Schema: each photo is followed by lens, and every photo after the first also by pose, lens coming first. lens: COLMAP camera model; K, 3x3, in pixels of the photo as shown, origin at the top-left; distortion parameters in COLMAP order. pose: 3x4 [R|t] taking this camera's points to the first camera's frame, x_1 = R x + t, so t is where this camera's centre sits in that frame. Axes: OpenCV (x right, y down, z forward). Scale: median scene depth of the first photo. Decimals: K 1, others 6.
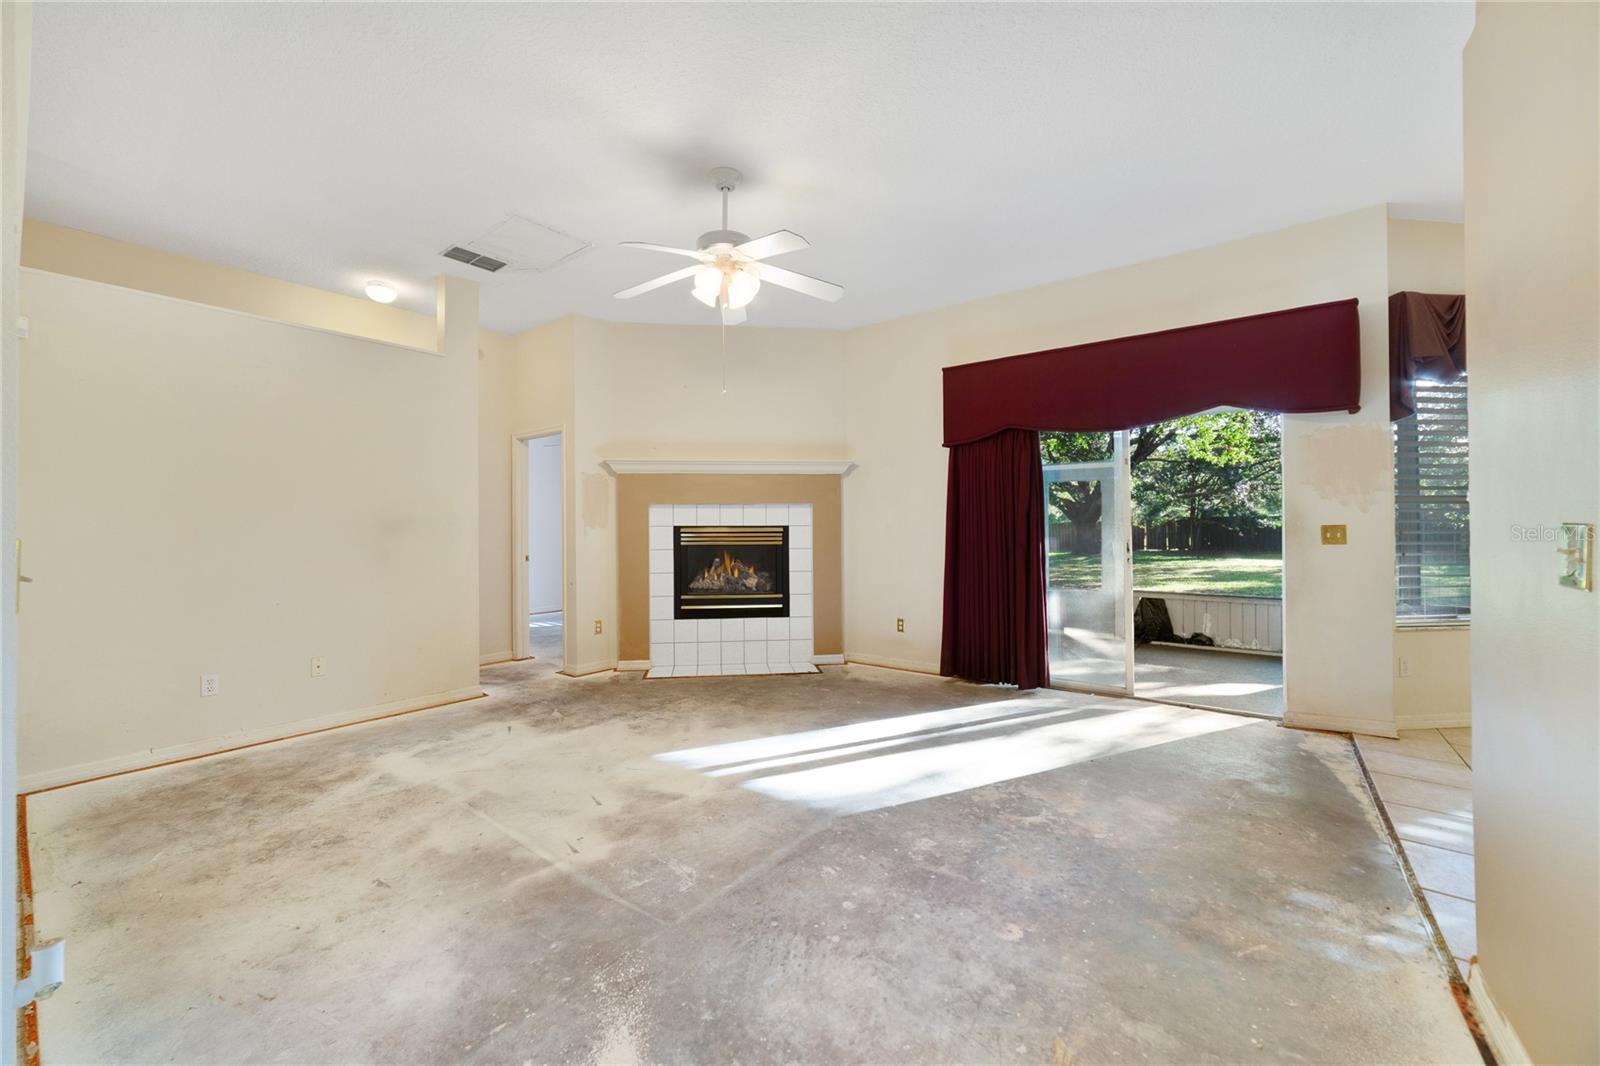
lens RADIAL K [[599.8, 0, 800.0], [0, 599.8, 533.0], [0, 0, 1]] dist [0.001641, 0.000324]
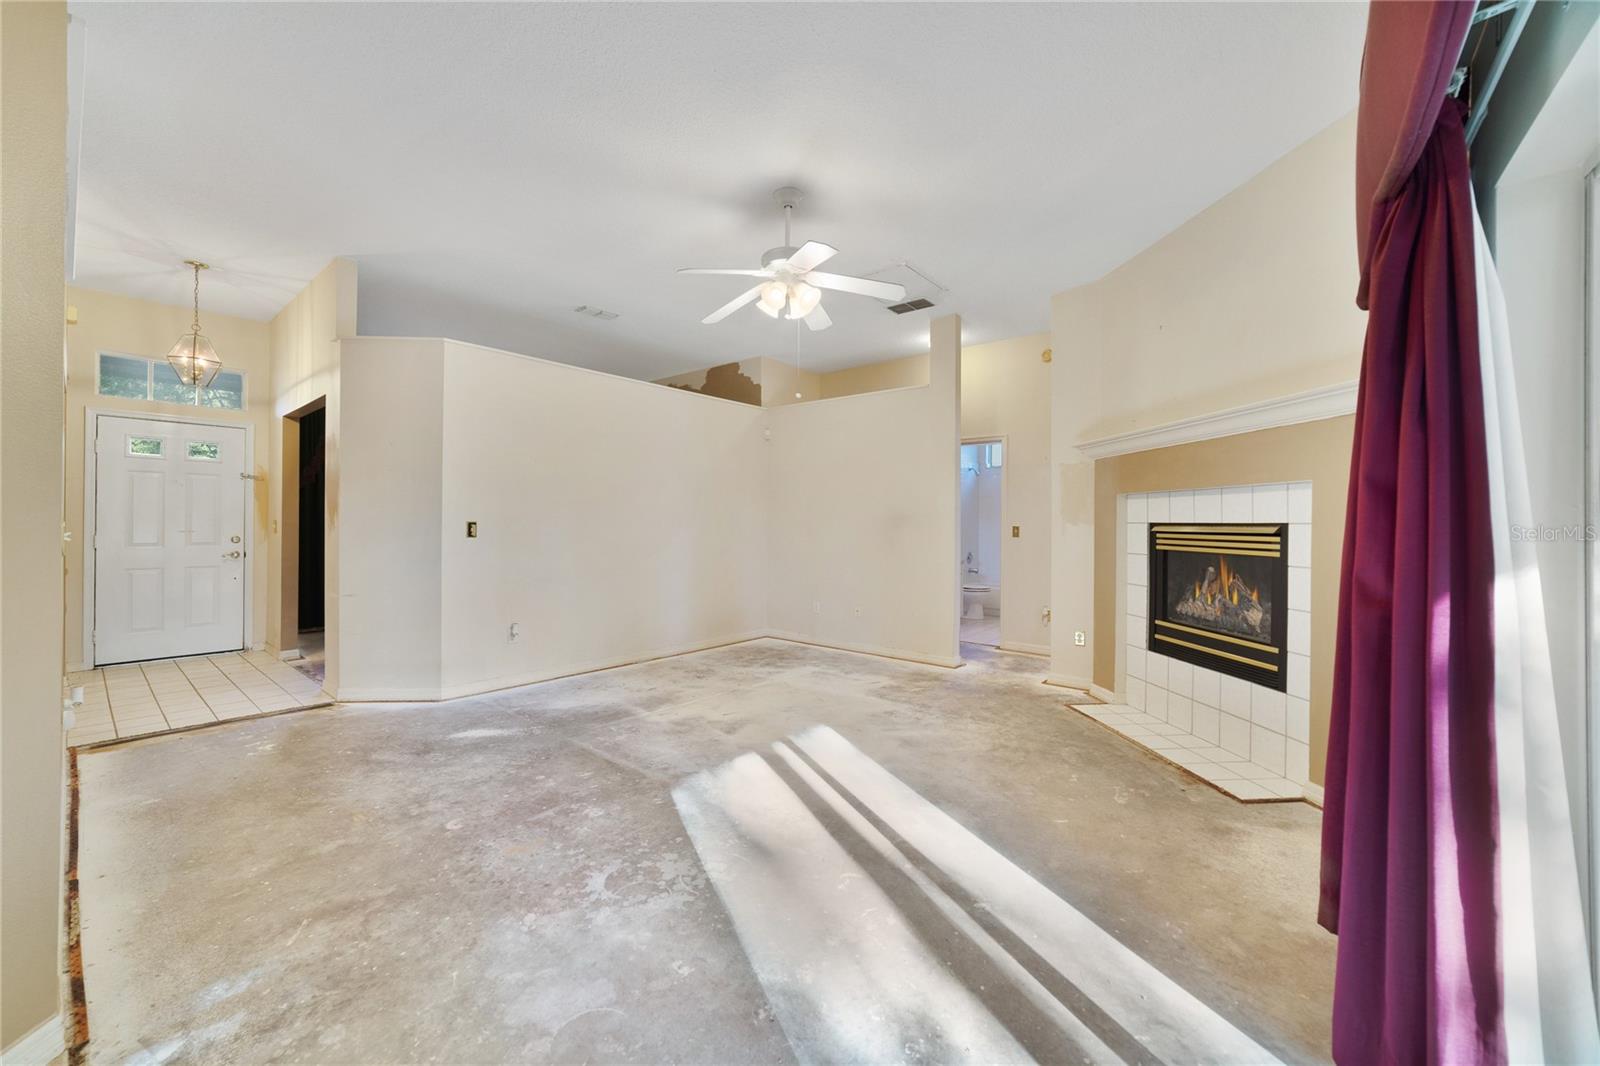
lens RADIAL K [[628.1, 0, 800.0], [0, 628.1, 533.0], [0, 0, 1]] dist [-0.001275, -0.000429]
pose [[-0.048869, 0.012840, -0.998723, 1.006153], [-0.009397, 0.999867, 0.013314, -0.007476], [0.998761, 0.010036, -0.048742, 1.080924]]
